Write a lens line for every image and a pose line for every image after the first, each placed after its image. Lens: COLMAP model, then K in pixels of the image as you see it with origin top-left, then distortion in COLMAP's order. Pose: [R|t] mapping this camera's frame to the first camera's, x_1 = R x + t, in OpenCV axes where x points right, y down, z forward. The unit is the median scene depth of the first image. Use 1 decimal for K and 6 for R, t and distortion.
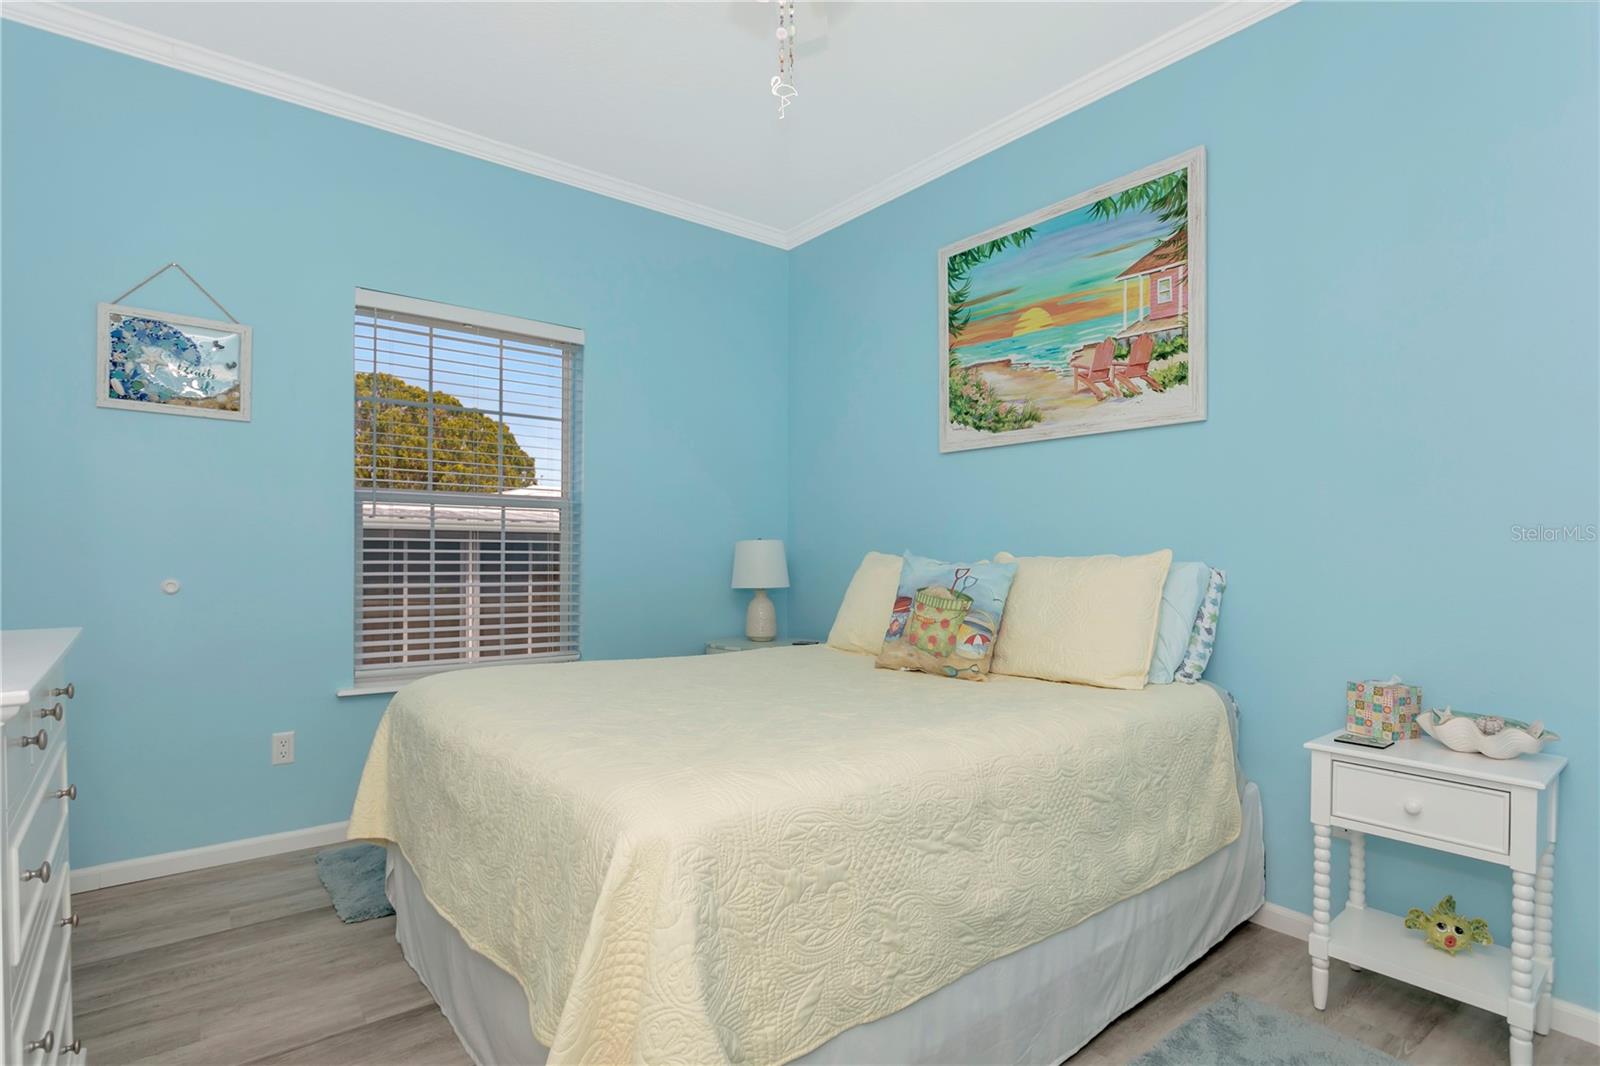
lens RADIAL K [[797.9, 0, 798.7], [0, 797.9, 535.5], [0, 0, 1]] dist [-0.012290, 0.005058]
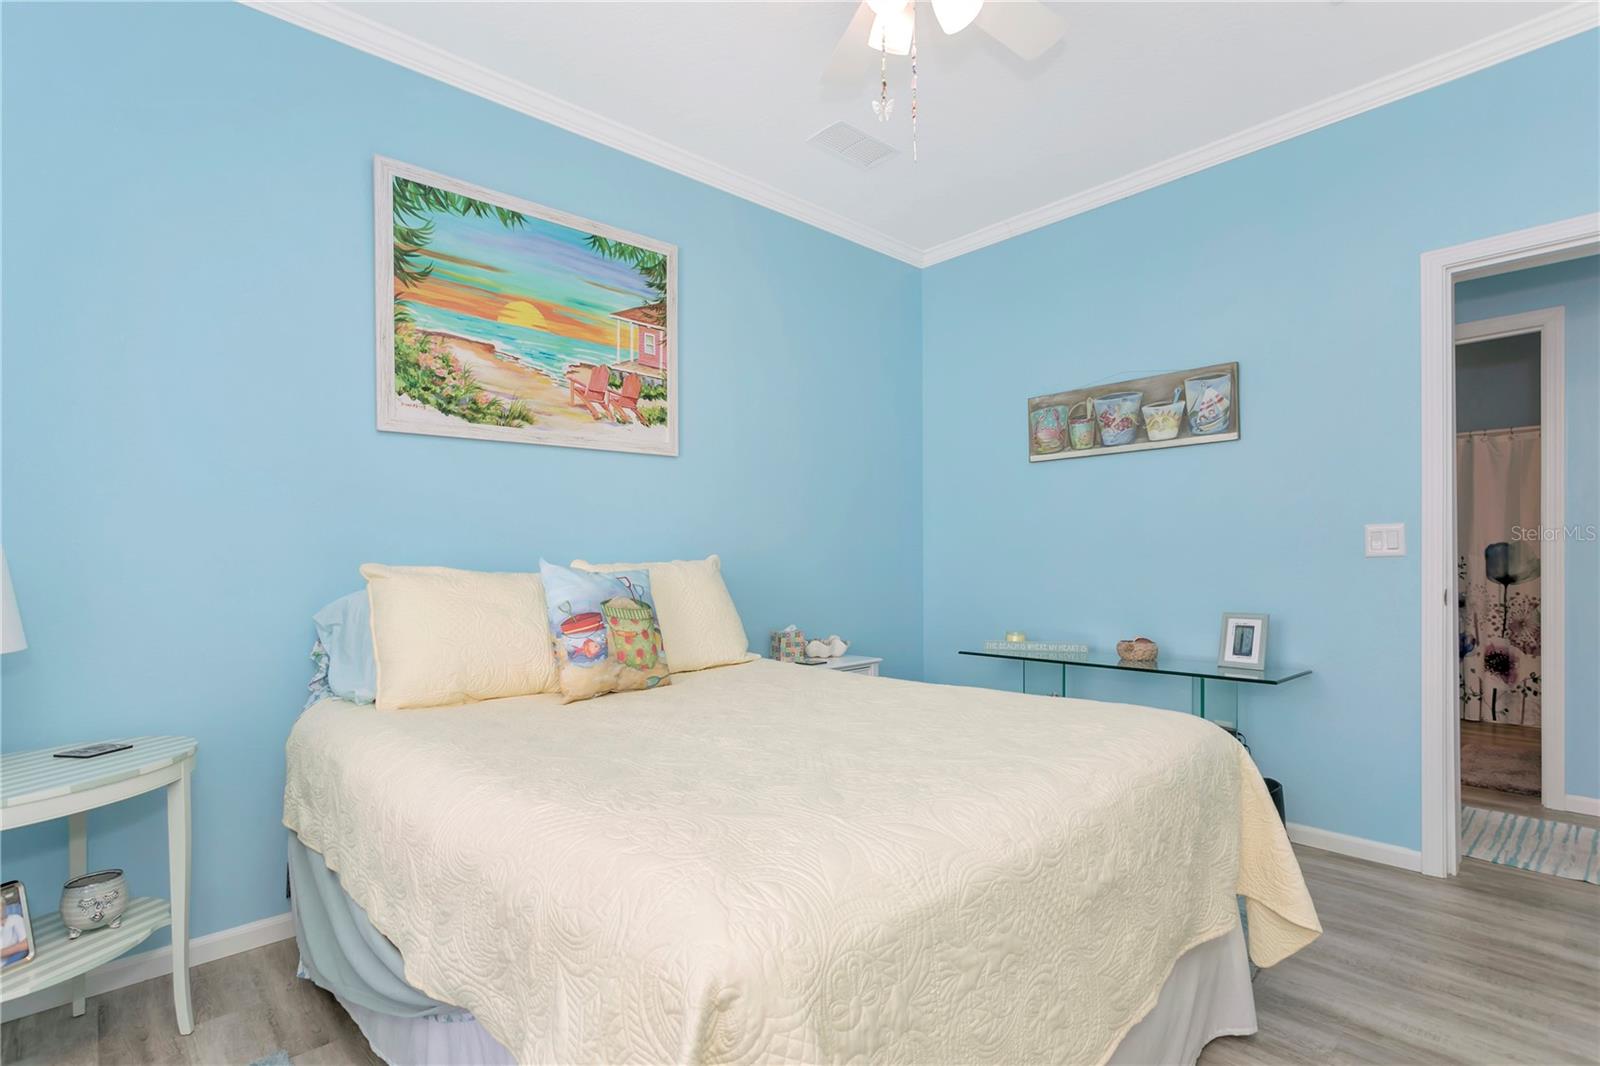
lens RADIAL K [[761.1, 0, 803.0], [0, 761.1, 537.4], [0, 0, 1]] dist [0.010185, -0.000522]
pose [[-0.070736, 0.016375, 0.997361, -0.677366], [-0.006840, 0.999834, -0.016901, 0.007260], [-0.997472, -0.008018, -0.070613, 0.792094]]
